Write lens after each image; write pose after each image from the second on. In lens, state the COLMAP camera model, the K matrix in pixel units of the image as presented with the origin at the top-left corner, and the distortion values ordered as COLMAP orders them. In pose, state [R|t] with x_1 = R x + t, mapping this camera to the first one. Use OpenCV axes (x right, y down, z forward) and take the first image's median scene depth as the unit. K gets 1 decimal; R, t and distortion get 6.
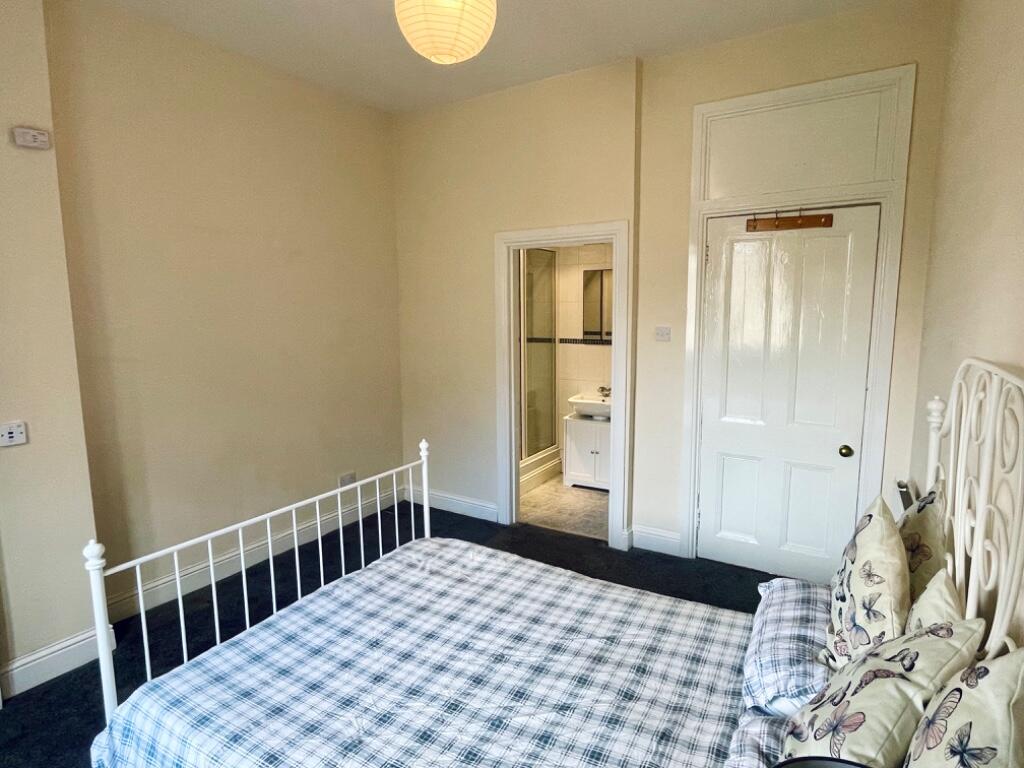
lens RADIAL K [[561.8, 0, 505.5], [0, 561.8, 380.3], [0, 0, 1]] dist [-0.005647, 0.000336]
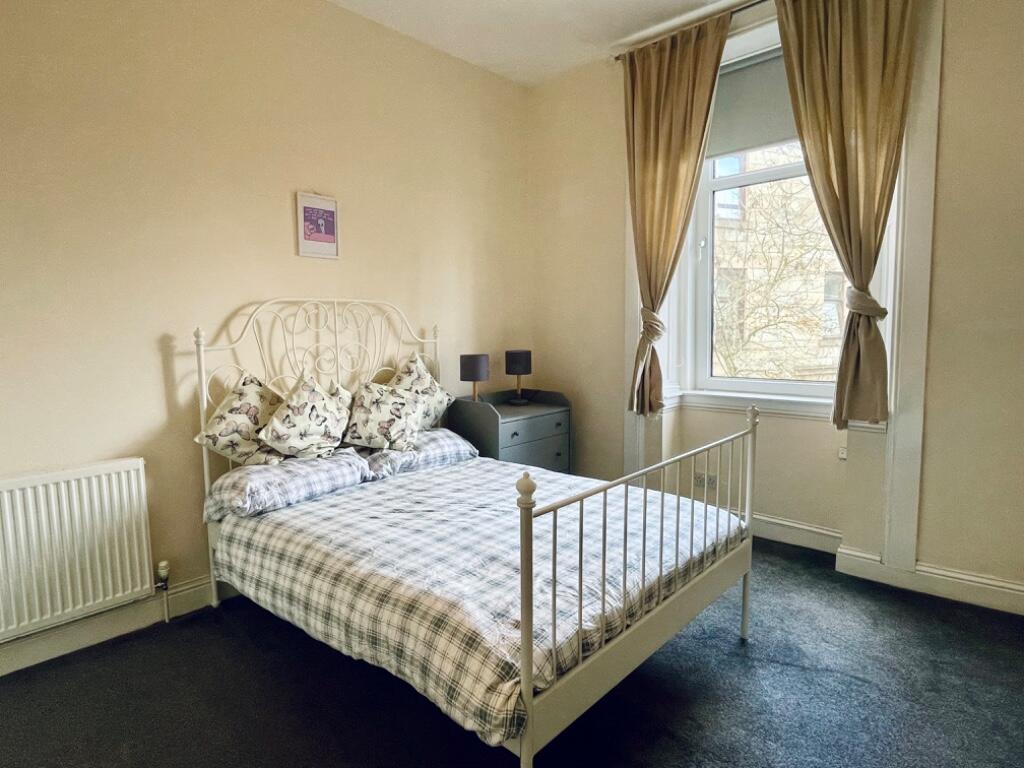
lens RADIAL K [[561.8, 0, 513.2], [0, 561.8, 386.5], [0, 0, 1]] dist [-0.005647, 0.000336]
pose [[-0.981715, -0.001567, 0.190349, -0.258186], [0.040139, 0.975778, 0.215050, -0.072112], [-0.186076, 0.218759, -0.957873, 1.666042]]
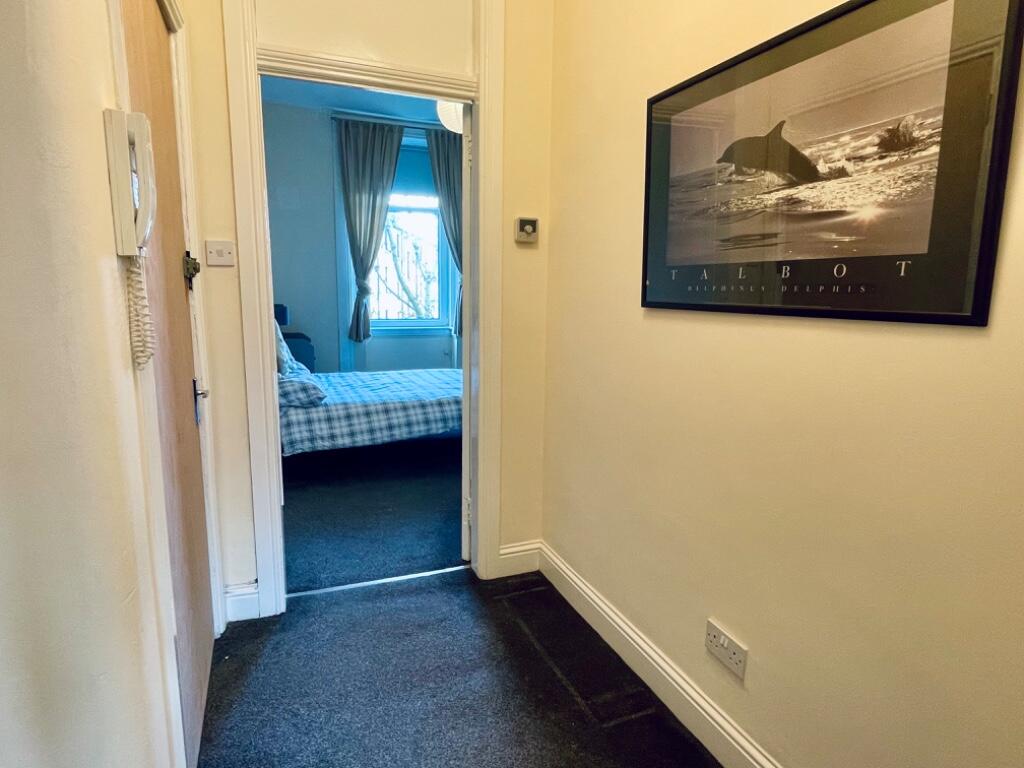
lens RADIAL K [[561.8, 0, 506.5], [0, 561.8, 381.3], [0, 0, 1]] dist [-0.005647, 0.000336]
pose [[-0.603766, 0.122437, -0.787703, 1.330508], [-0.107971, 0.966469, 0.232982, -0.148077], [0.789815, 0.225716, -0.570302, 2.175966]]
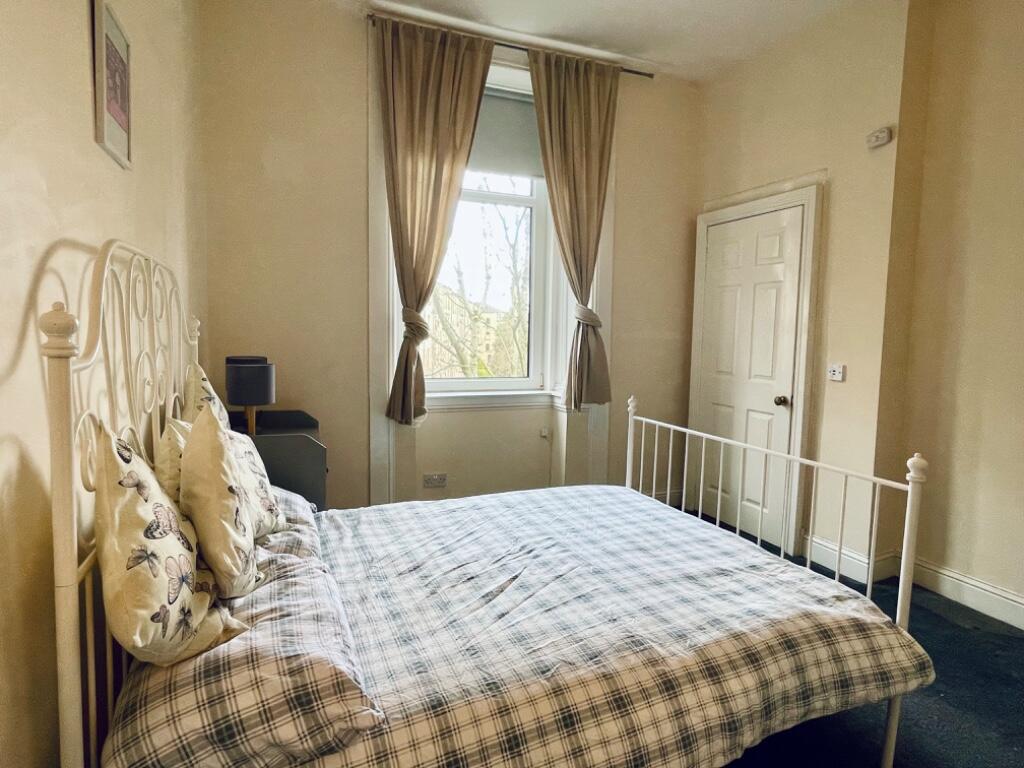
lens RADIAL K [[561.8, 0, 512.7], [0, 561.8, 381.6], [0, 0, 1]] dist [-0.005647, 0.000336]
pose [[-0.598187, 0.065499, -0.798676, 0.655414], [-0.112166, 0.979999, 0.164378, -0.016600], [0.793468, 0.187913, -0.578876, 1.152040]]
